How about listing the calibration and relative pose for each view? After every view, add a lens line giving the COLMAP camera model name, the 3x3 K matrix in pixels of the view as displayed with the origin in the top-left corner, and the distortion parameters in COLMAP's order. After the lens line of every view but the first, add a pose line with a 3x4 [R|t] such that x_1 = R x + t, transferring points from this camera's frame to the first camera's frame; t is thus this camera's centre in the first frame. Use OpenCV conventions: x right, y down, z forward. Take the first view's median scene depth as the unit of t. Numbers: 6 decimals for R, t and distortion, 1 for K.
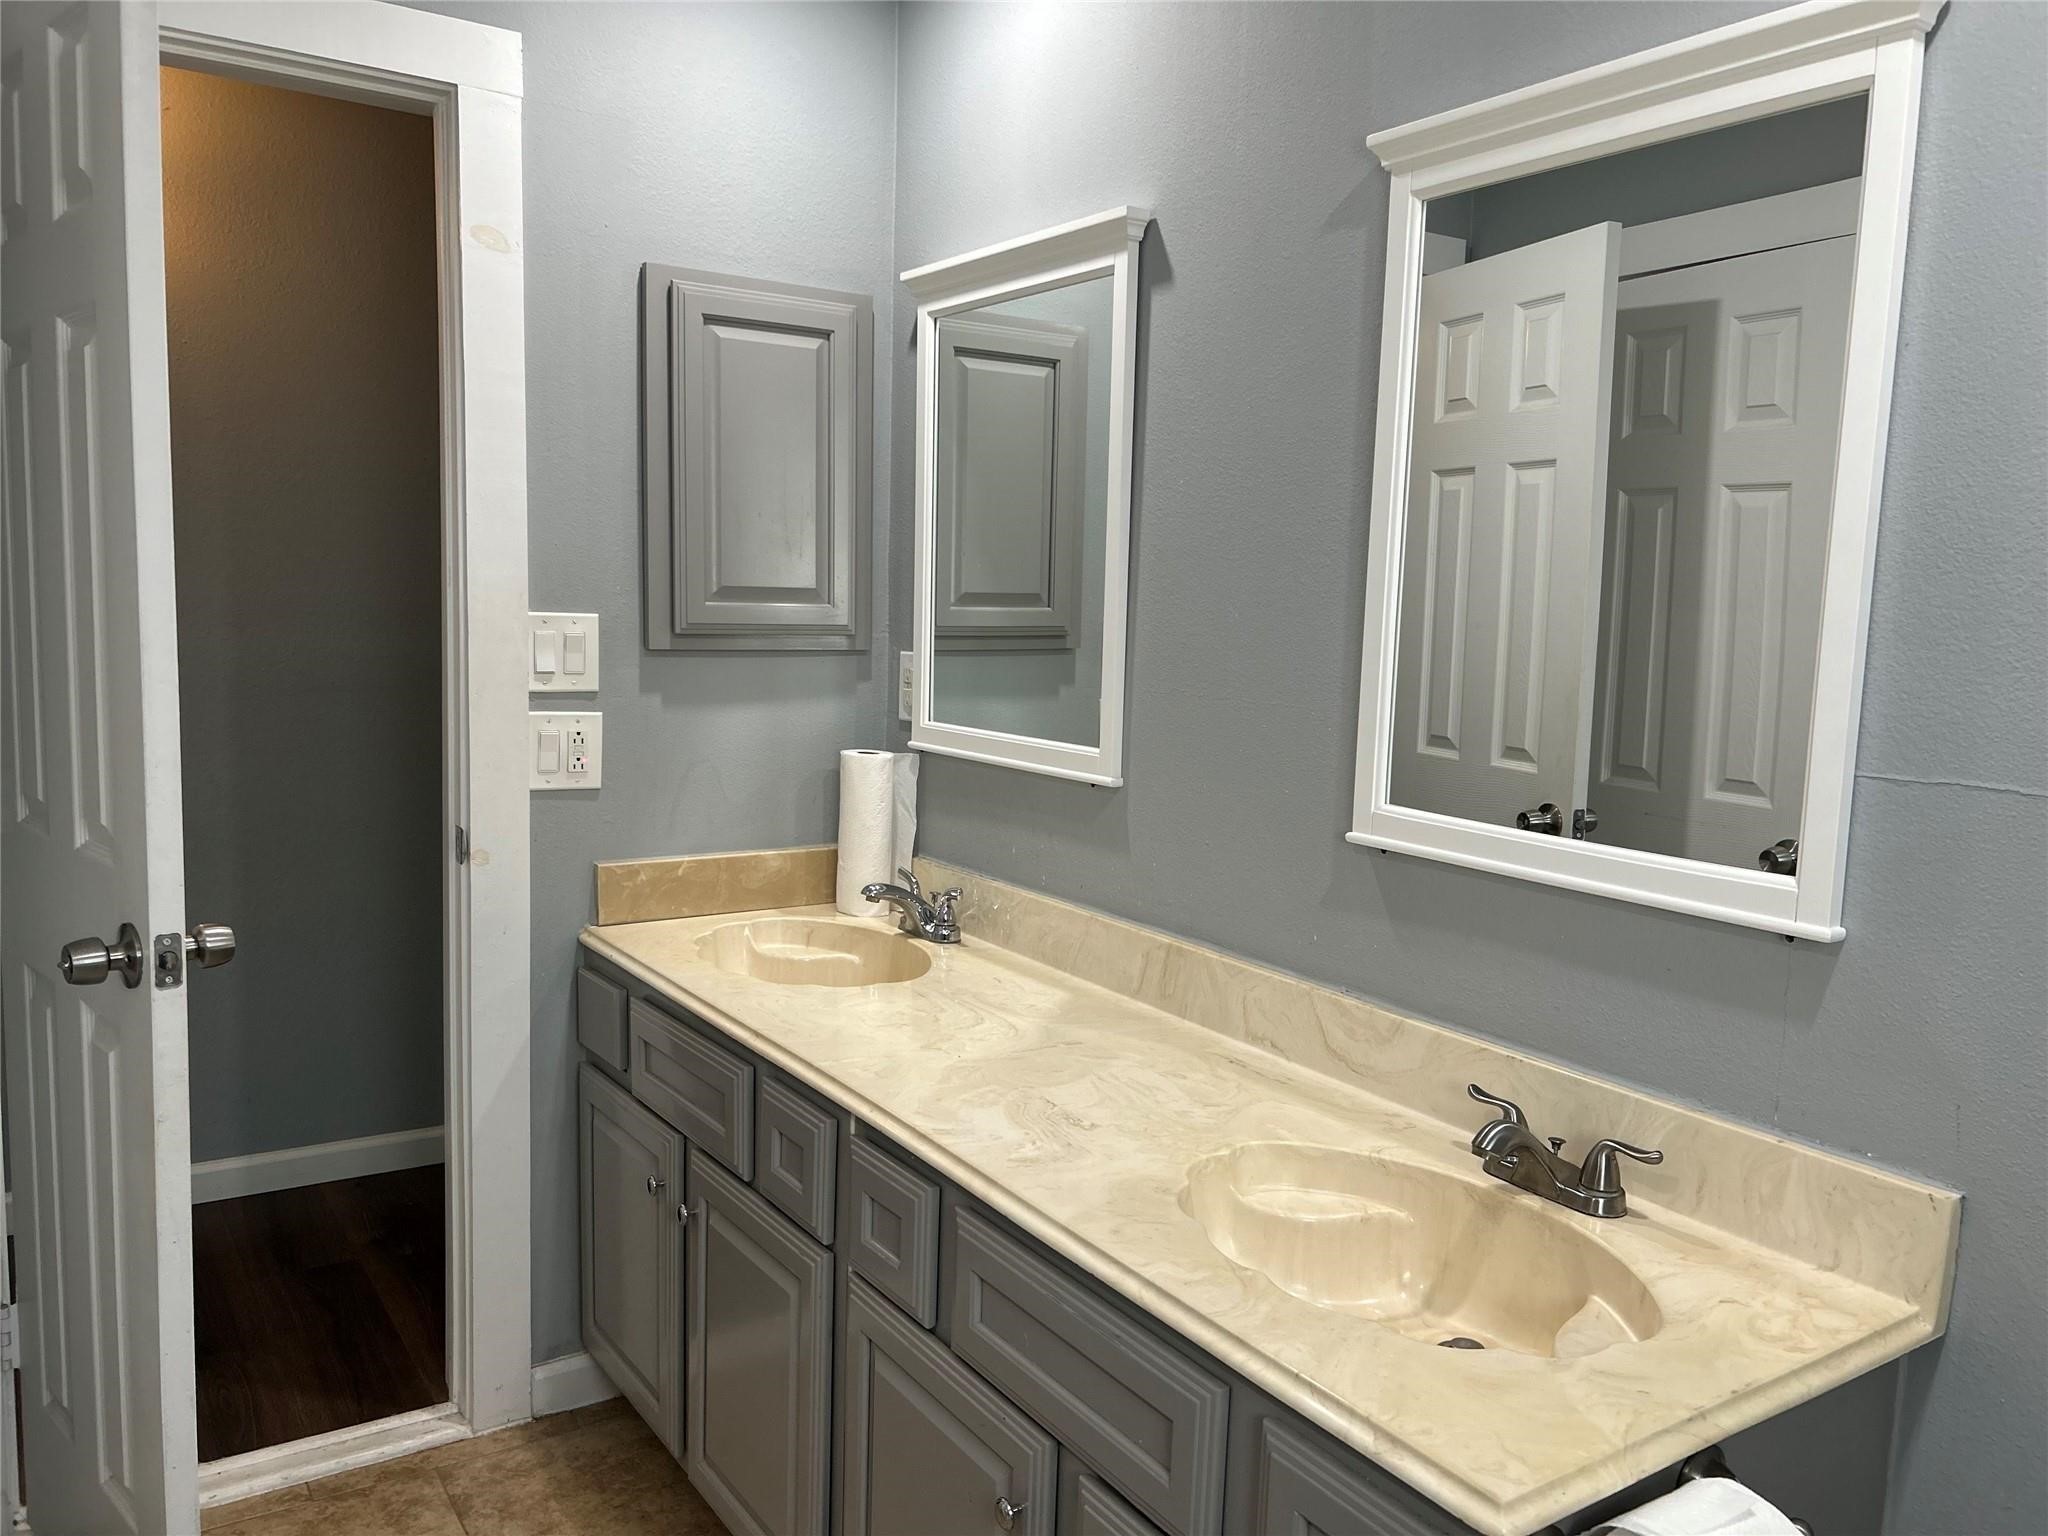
lens RADIAL K [[1558.0, 0, 1025.7], [0, 1558.0, 764.5], [0, 0, 1]] dist [-0.005736, -0.006729]
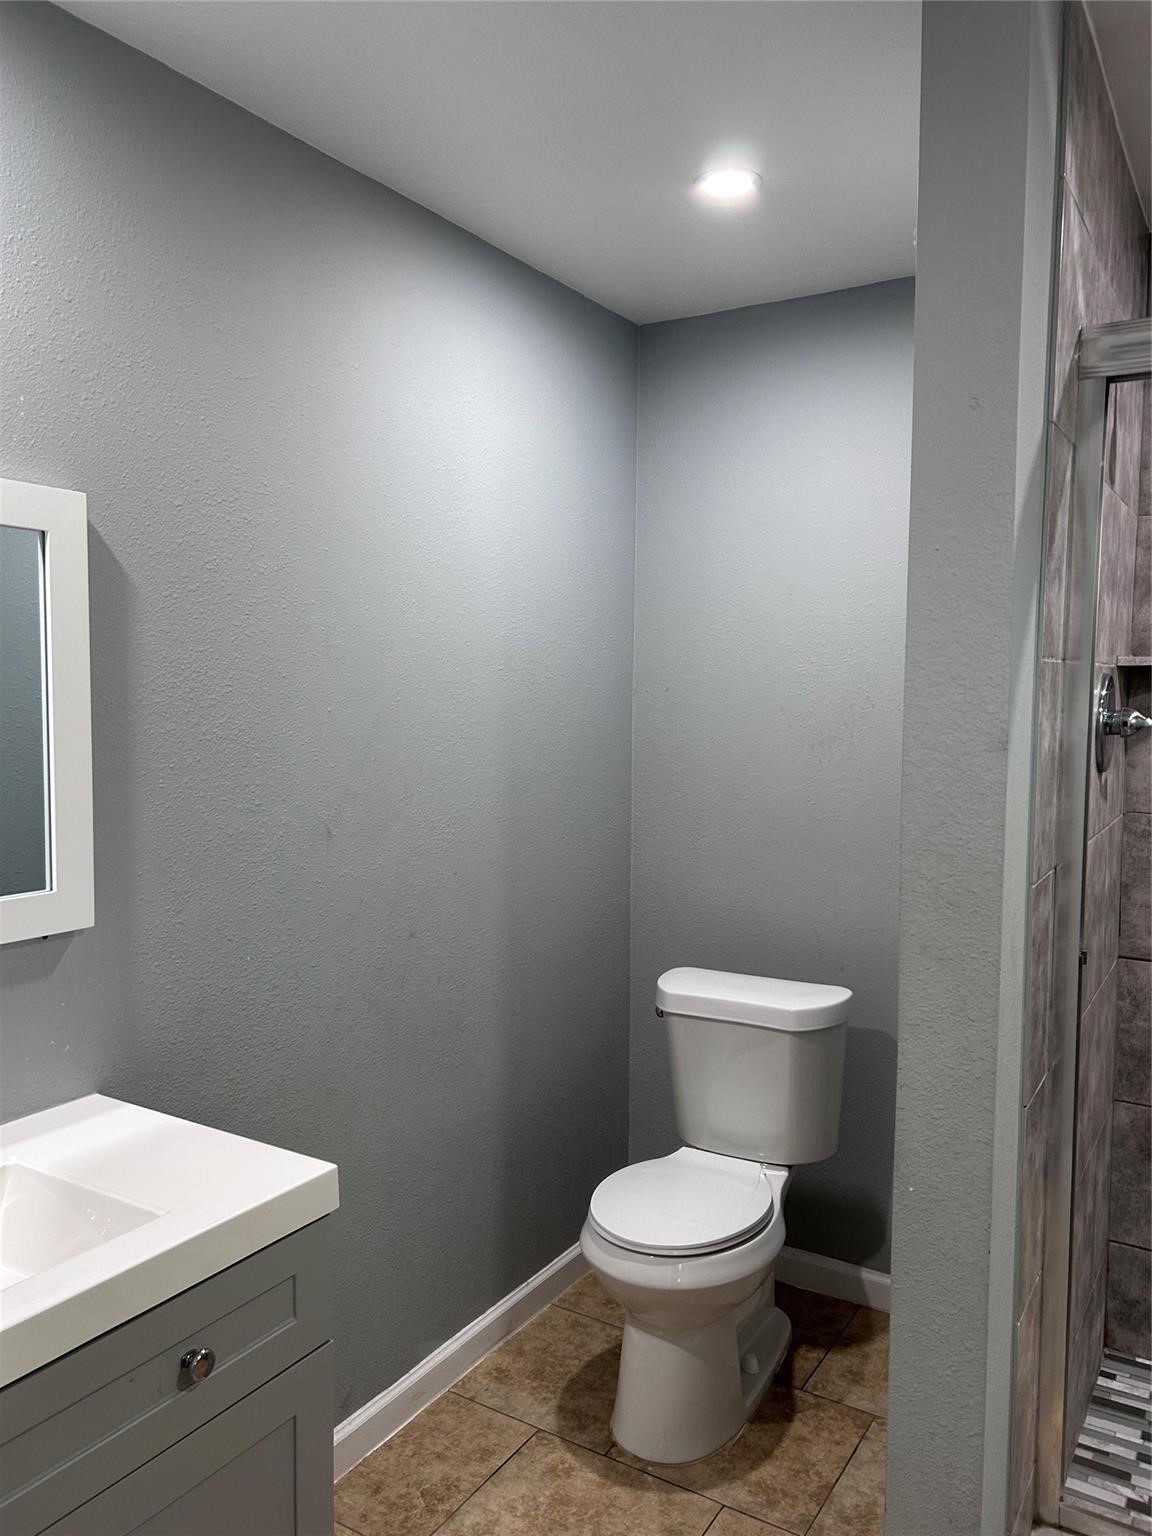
lens RADIAL K [[1168.5, 0, 576.3], [0, 1168.5, 769.2], [0, 0, 1]] dist [-0.005736, -0.006729]
pose [[-0.425768, -0.087575, 0.900584, -1.063376], [0.079622, 0.987818, 0.133700, -0.228079], [-0.901322, 0.128632, -0.413608, 1.489126]]
